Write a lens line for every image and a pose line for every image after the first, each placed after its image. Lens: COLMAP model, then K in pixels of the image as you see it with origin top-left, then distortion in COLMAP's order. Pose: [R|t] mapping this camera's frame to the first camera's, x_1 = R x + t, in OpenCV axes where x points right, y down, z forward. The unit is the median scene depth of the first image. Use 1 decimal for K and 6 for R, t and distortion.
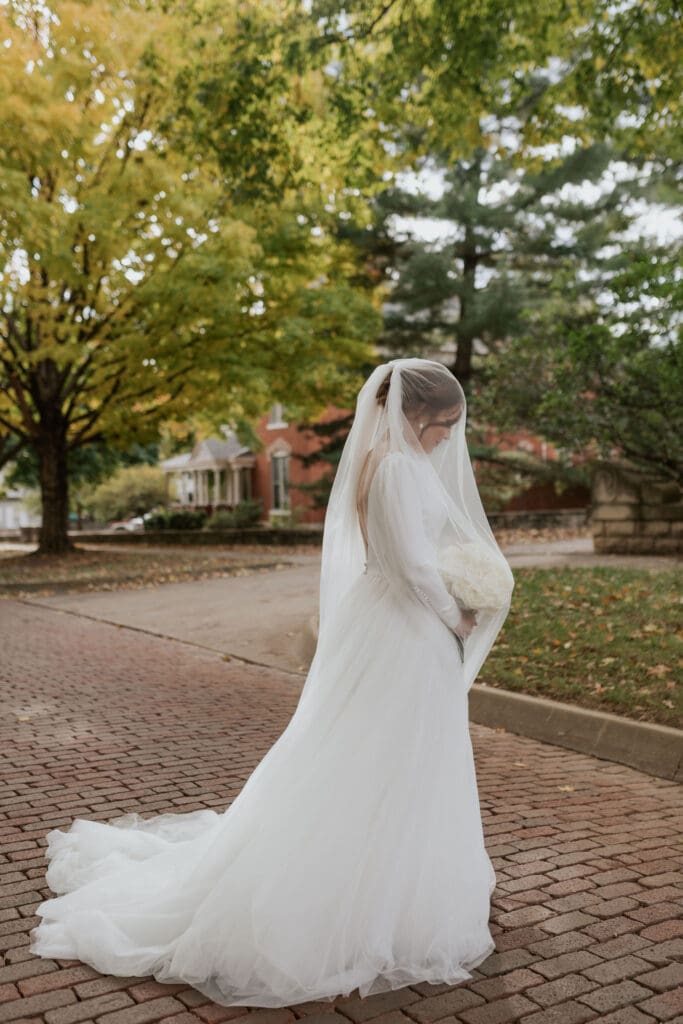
lens RADIAL K [[961.6, 0, 341.5], [0, 961.6, 512.0], [0, 0, 1]] dist [0.002431, 0.001451]
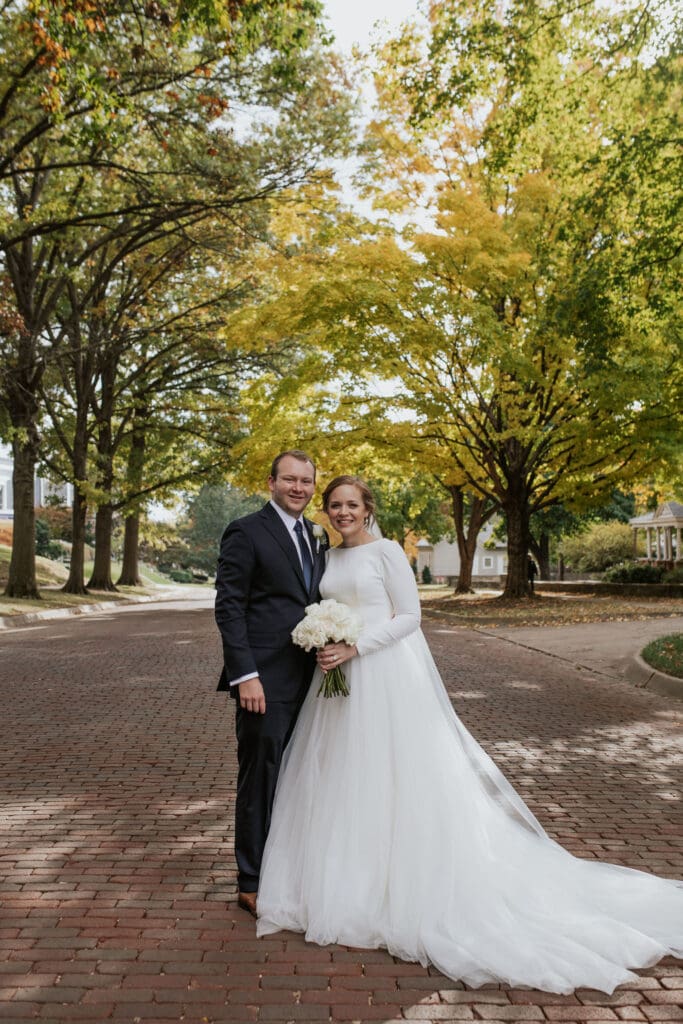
lens RADIAL K [[961.6, 0, 341.5], [0, 961.6, 512.0], [0, 0, 1]] dist [0.002431, 0.001451]
pose [[0.875230, 0.004849, -0.483683, 0.130610], [-0.030186, 0.998548, -0.044612, -0.005758], [0.482764, 0.053646, 0.874106, -0.233776]]
